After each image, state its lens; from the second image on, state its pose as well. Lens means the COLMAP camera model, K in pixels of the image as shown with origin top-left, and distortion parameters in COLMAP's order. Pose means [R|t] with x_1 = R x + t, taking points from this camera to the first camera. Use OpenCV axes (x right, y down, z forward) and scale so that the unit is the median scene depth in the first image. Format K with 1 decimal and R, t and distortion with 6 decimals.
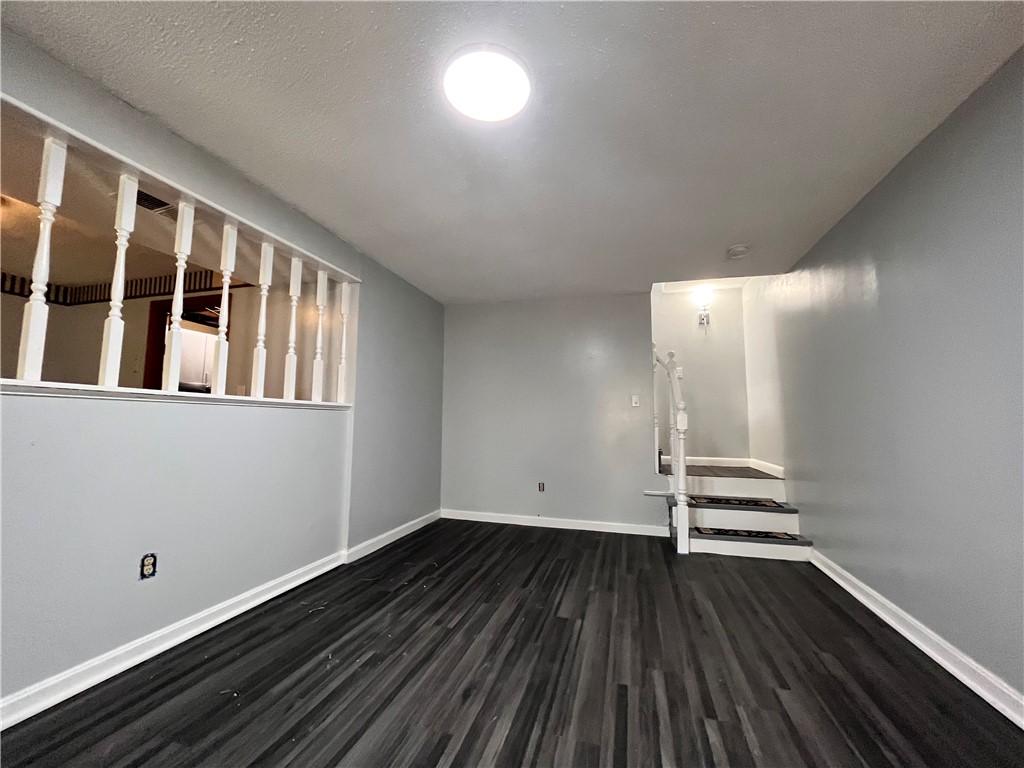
lens RADIAL K [[412.7, 0, 511.6], [0, 412.7, 382.5], [0, 0, 1]] dist [0.000289, -0.000161]
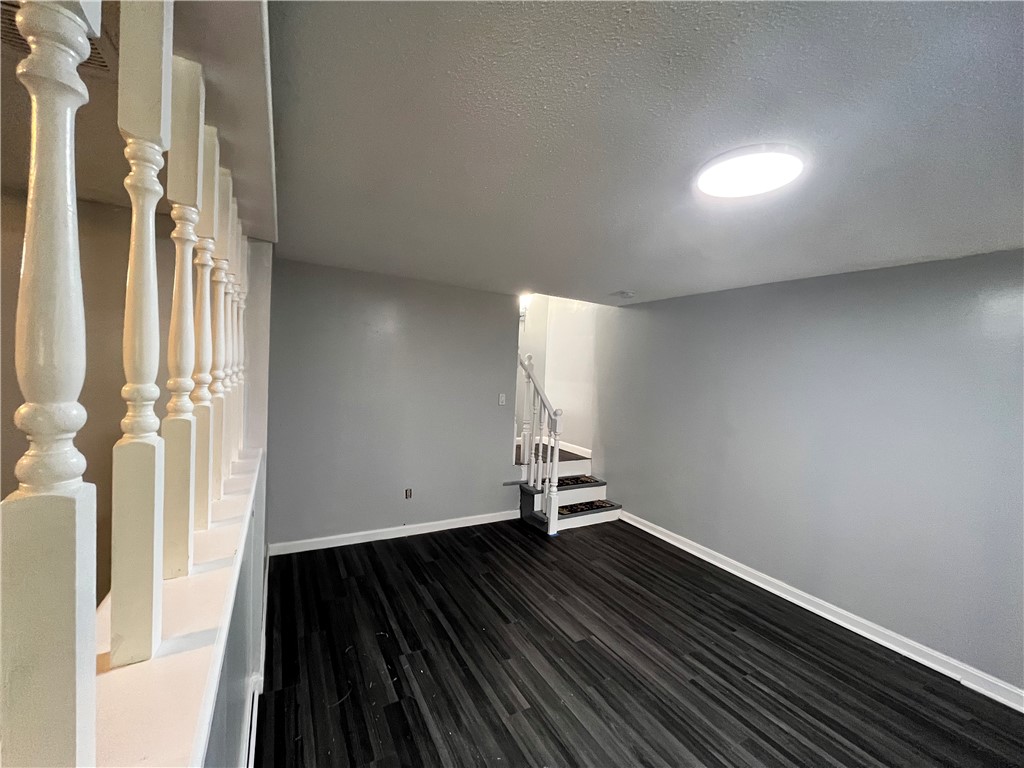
lens RADIAL K [[412.7, 0, 509.4], [0, 412.7, 386.1], [0, 0, 1]] dist [0.000289, -0.000161]
pose [[0.706395, -0.004836, 0.707801, -0.663544], [-0.106085, 0.987958, 0.112624, -0.169815], [-0.699823, -0.154645, 0.697376, 0.402214]]
